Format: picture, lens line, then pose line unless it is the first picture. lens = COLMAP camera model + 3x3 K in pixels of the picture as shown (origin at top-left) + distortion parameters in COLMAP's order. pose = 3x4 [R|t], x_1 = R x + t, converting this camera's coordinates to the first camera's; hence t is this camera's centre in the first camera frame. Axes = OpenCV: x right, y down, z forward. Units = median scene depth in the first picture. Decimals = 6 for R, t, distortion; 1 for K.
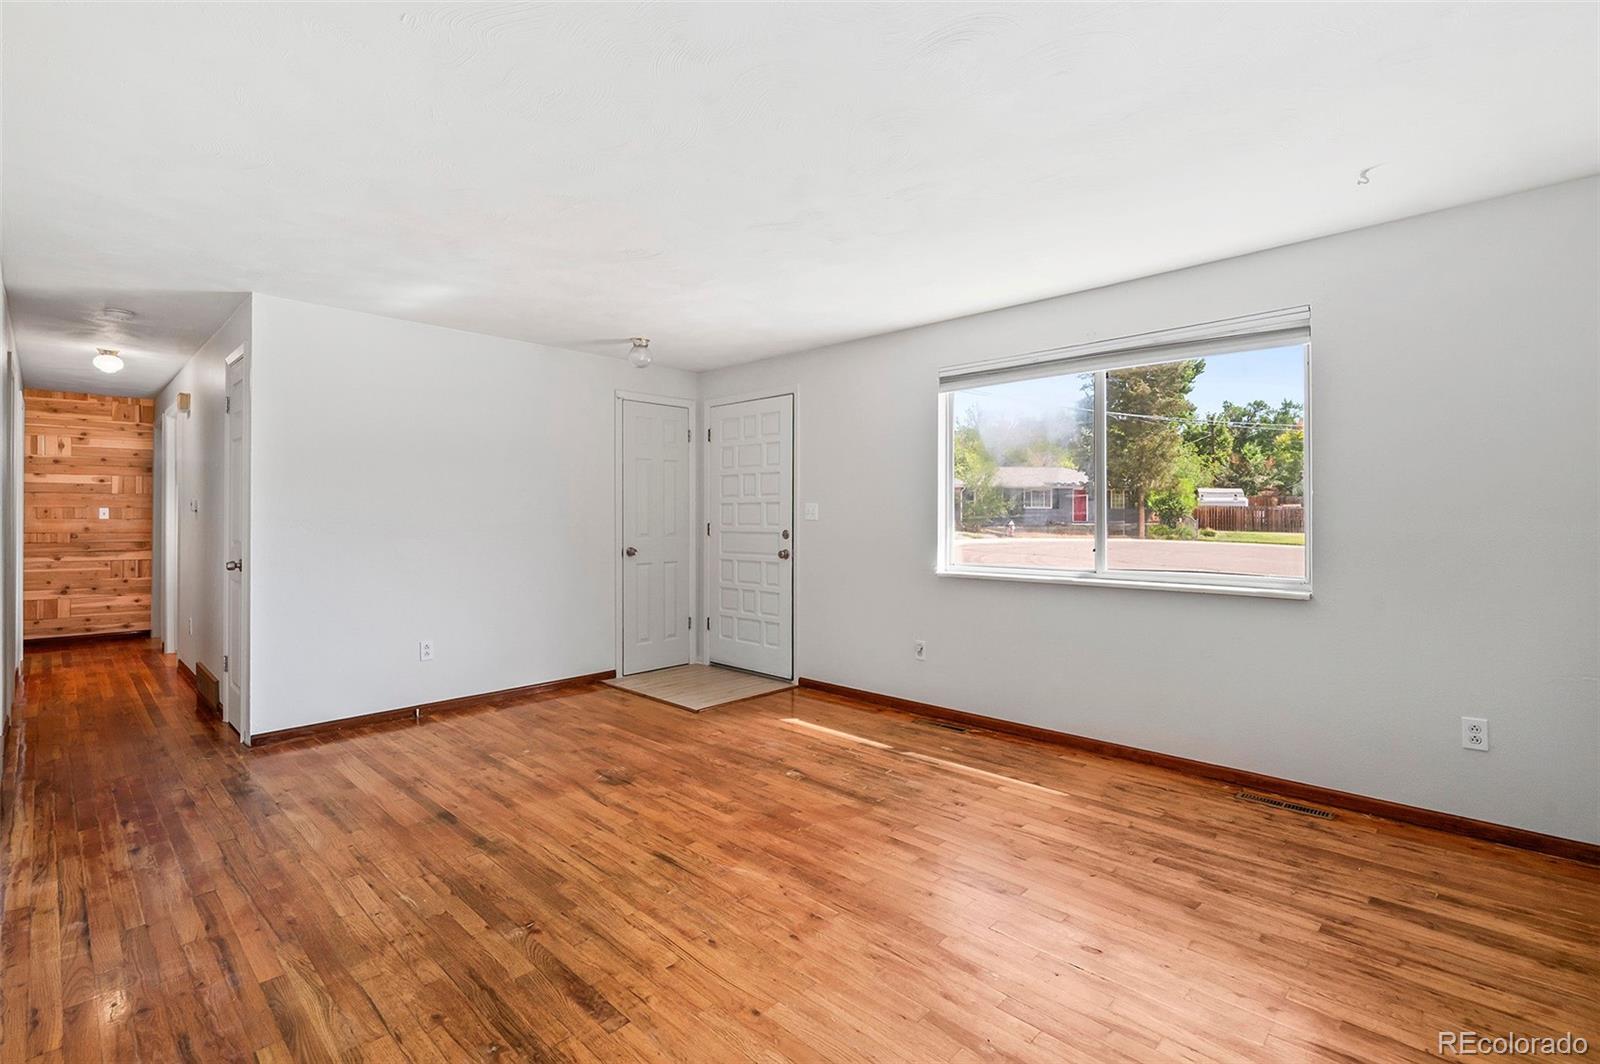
lens RADIAL K [[723.8, 0, 790.2], [0, 723.8, 517.8], [0, 0, 1]] dist [-0.003072, 0.000937]
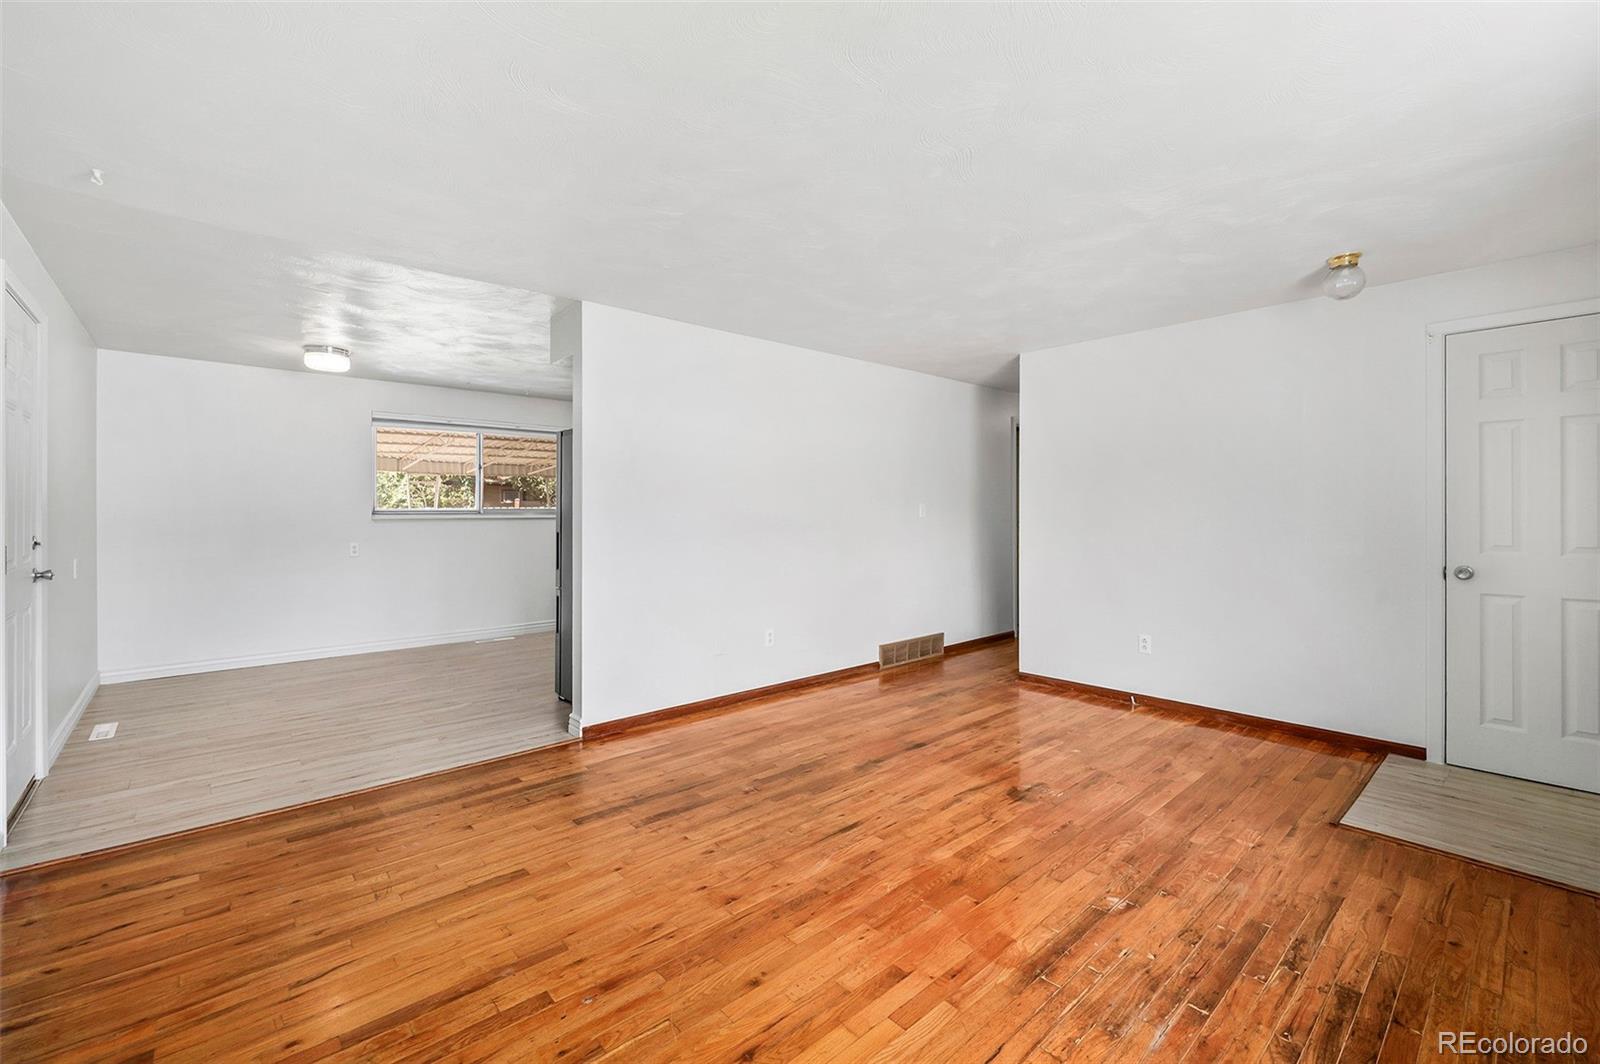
lens RADIAL K [[688.4, 0, 820.3], [0, 688.4, 511.3], [0, 0, 1]] dist [-0.003630, 0.000987]
pose [[-0.068727, 0.000928, -0.997635, 0.759631], [0.000005, 1.000000, 0.000929, -0.011957], [0.997636, 0.000059, -0.068727, 0.889107]]
